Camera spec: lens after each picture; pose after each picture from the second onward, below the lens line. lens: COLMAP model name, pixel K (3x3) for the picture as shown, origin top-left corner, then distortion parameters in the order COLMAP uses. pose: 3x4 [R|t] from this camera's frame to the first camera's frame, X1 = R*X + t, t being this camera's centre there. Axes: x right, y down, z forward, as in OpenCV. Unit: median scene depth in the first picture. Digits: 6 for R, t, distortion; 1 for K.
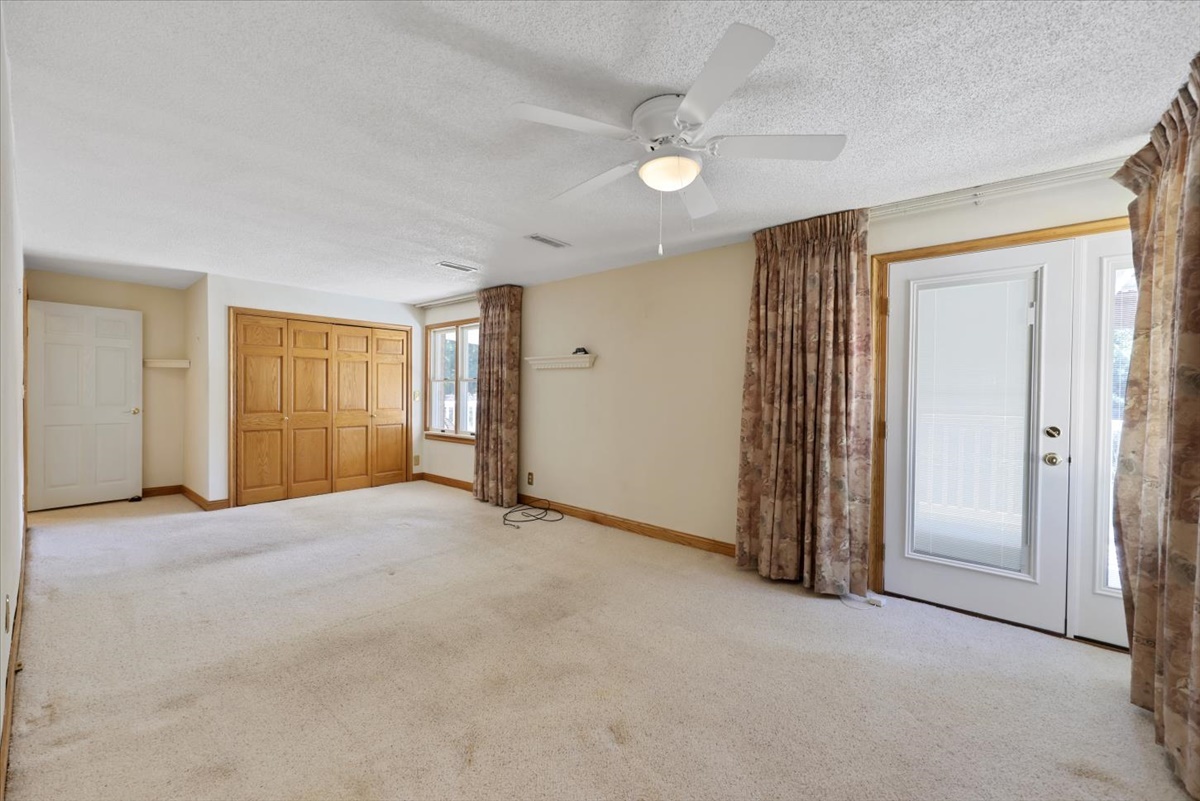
lens RADIAL K [[472.0, 0, 602.4], [0, 472.0, 400.5], [0, 0, 1]] dist [0.000408, -0.000603]
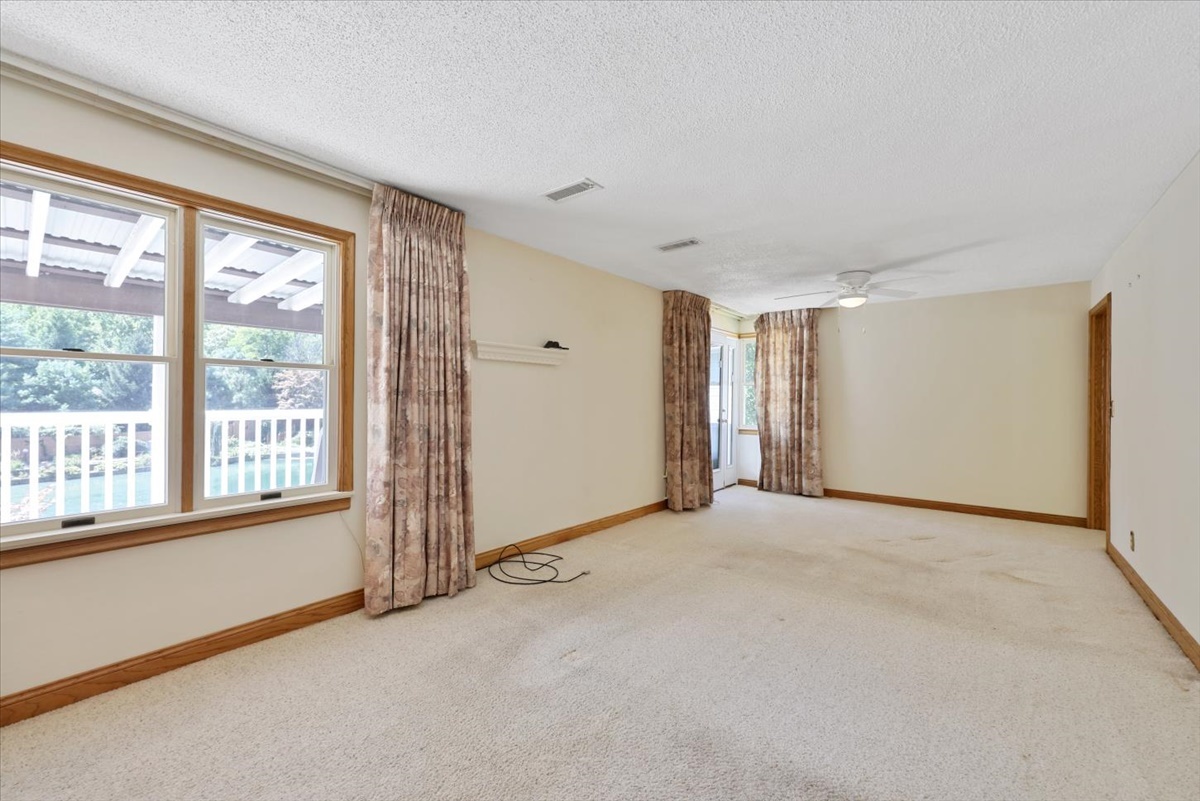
lens RADIAL K [[472.0, 0, 597.7], [0, 472.0, 399.6], [0, 0, 1]] dist [0.000408, -0.000603]
pose [[-0.000613, -0.010834, 0.999941, -0.877649], [0.013169, 0.999855, 0.010842, -0.016074], [-0.999913, 0.013175, -0.000470, 0.917085]]
